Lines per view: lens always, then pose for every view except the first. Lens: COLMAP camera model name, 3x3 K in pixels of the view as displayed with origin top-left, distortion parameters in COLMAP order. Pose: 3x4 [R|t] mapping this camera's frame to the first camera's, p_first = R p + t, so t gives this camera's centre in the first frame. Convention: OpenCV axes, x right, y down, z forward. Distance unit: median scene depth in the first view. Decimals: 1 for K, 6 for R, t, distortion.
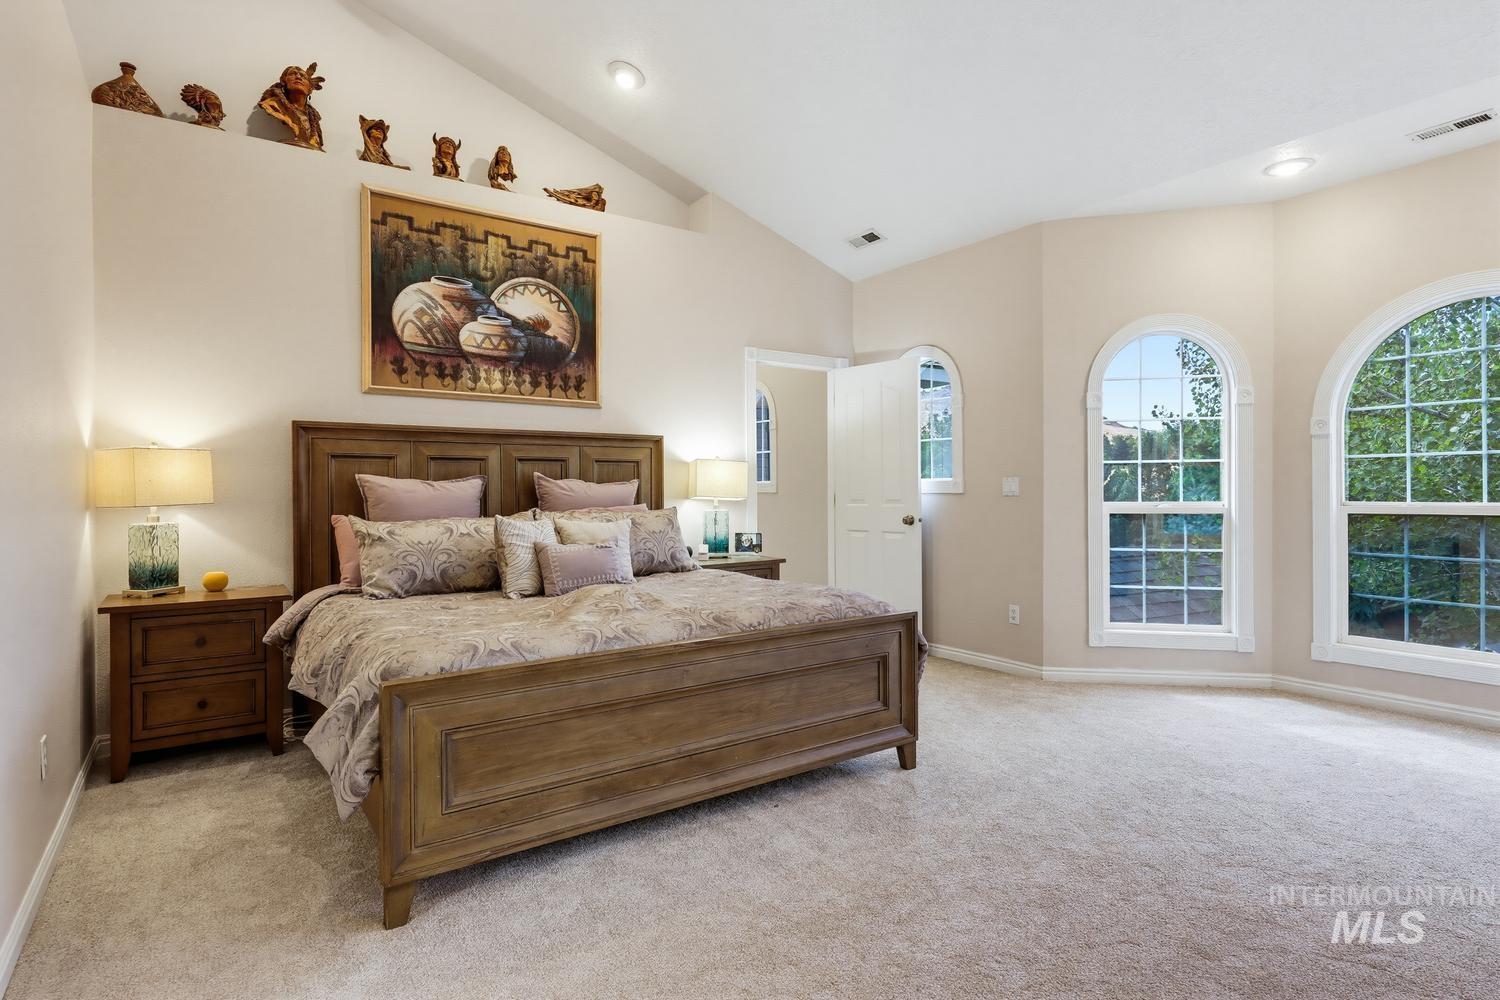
lens RADIAL K [[774.8, 0, 752.2], [0, 774.8, 497.2], [0, 0, 1]] dist [0.004821, -0.000469]
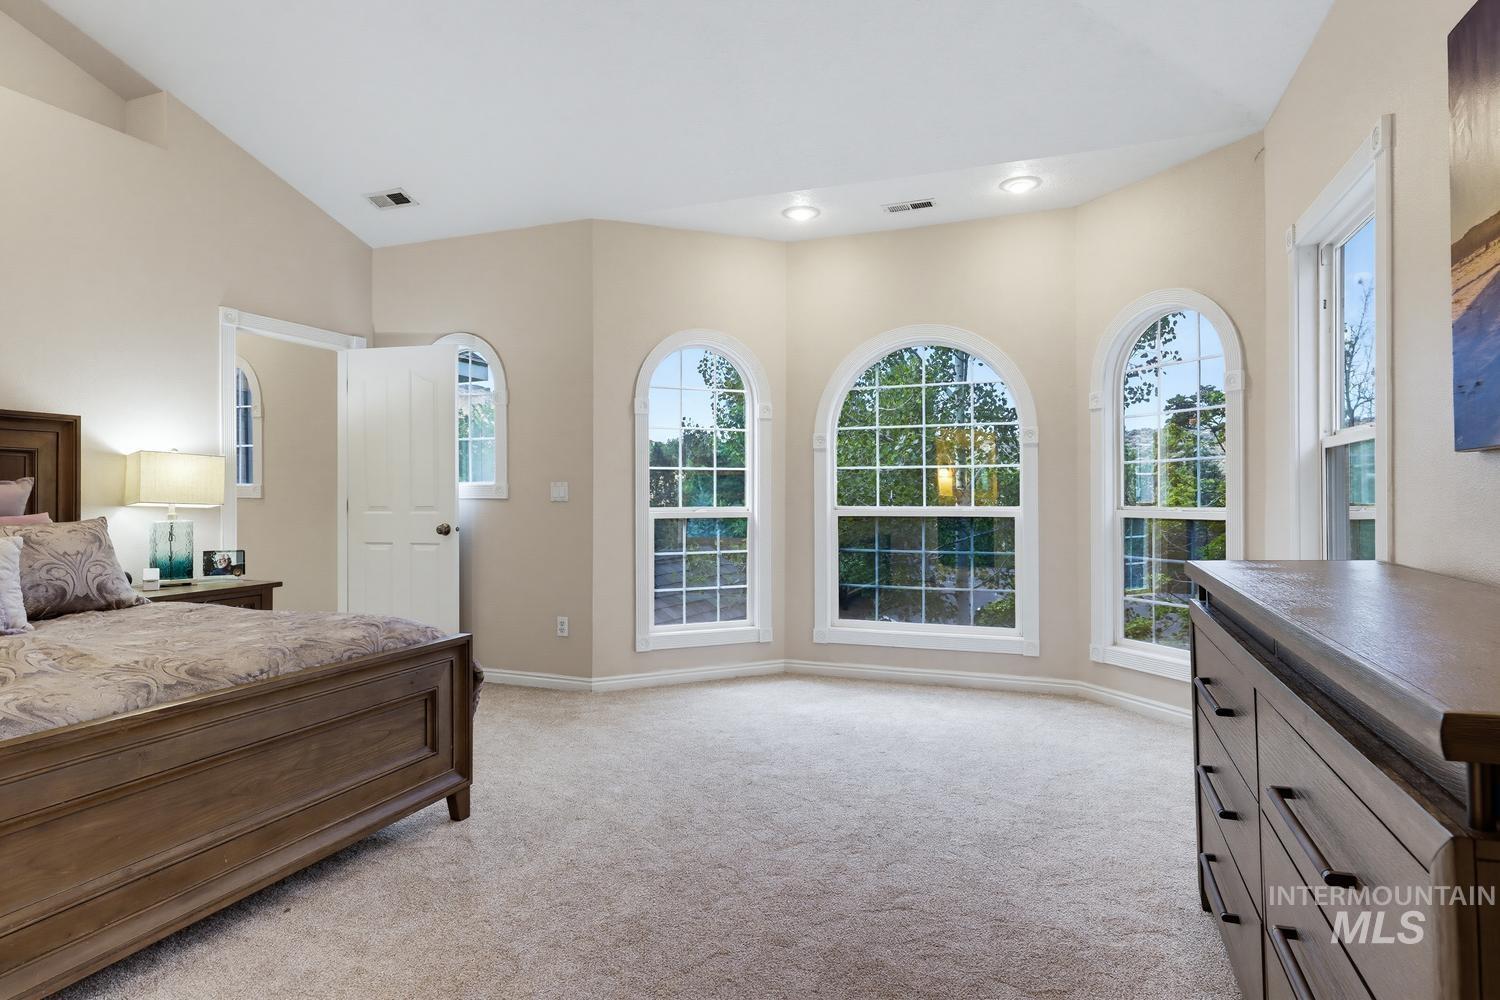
lens RADIAL K [[801.4, 0, 756.6], [0, 801.4, 496.1], [0, 0, 1]] dist [0.002809, -0.000691]
pose [[0.824071, 0.003676, 0.566474, -0.024498], [0.002021, 0.999954, -0.009429, 0.001431], [-0.566482, 0.008915, 0.824026, 0.060636]]
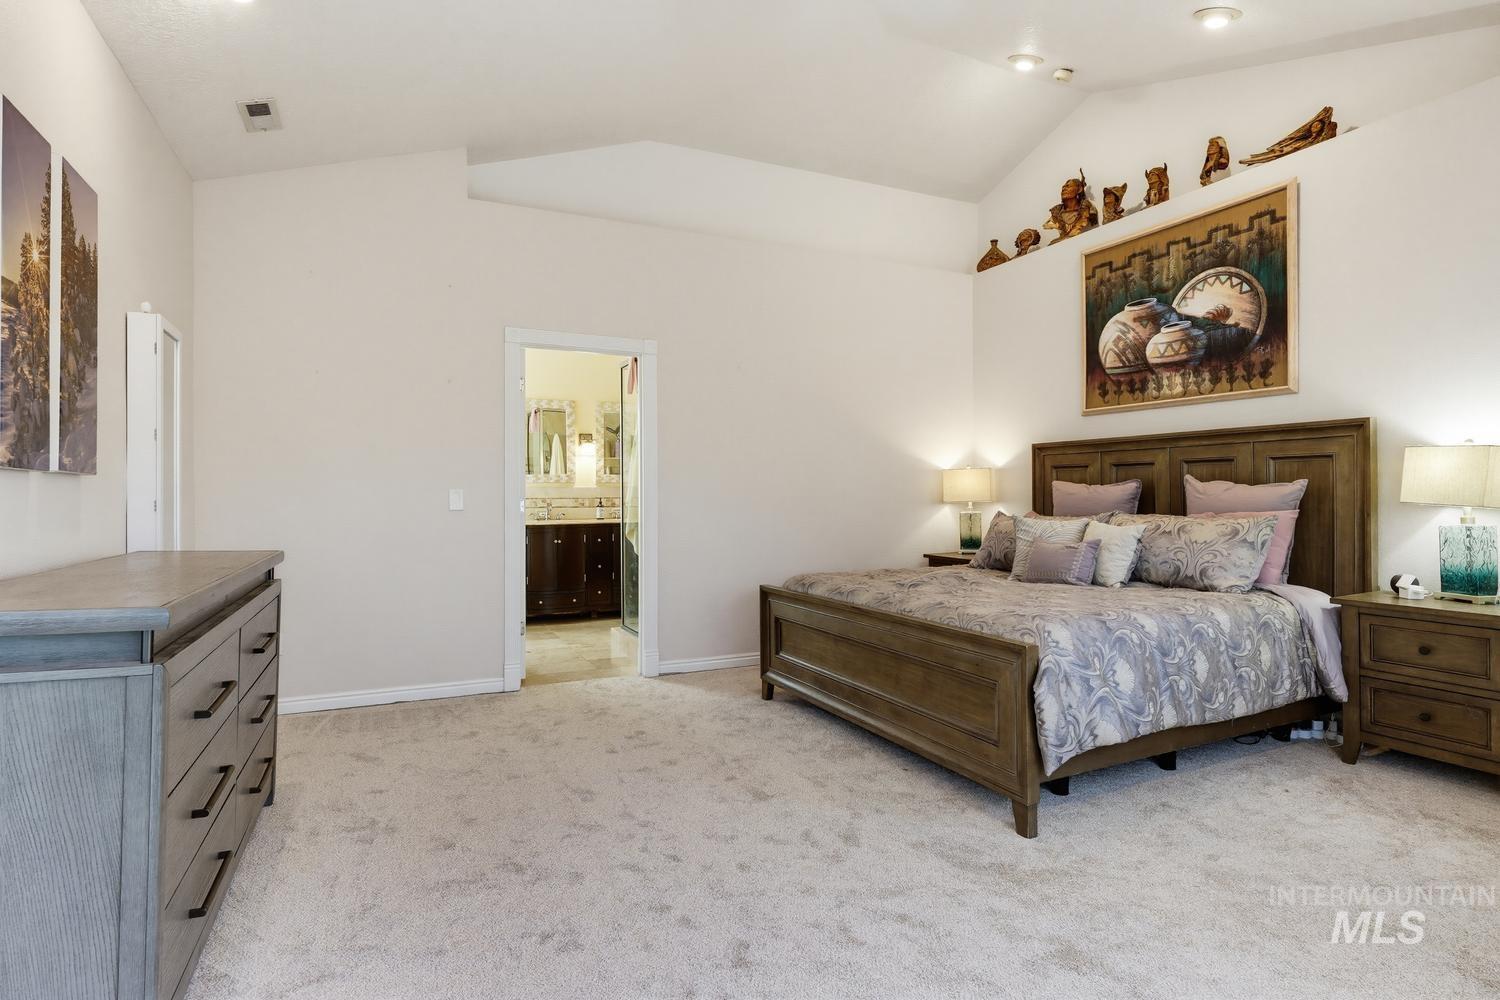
lens RADIAL K [[774.8, 0, 752.2], [0, 774.8, 497.2], [0, 0, 1]] dist [0.004821, -0.000469]
pose [[-0.162196, 0.009127, -0.986716, 0.791635], [-0.004167, 0.999942, 0.009934, -0.011416], [0.986750, 0.005723, -0.162149, 0.634869]]
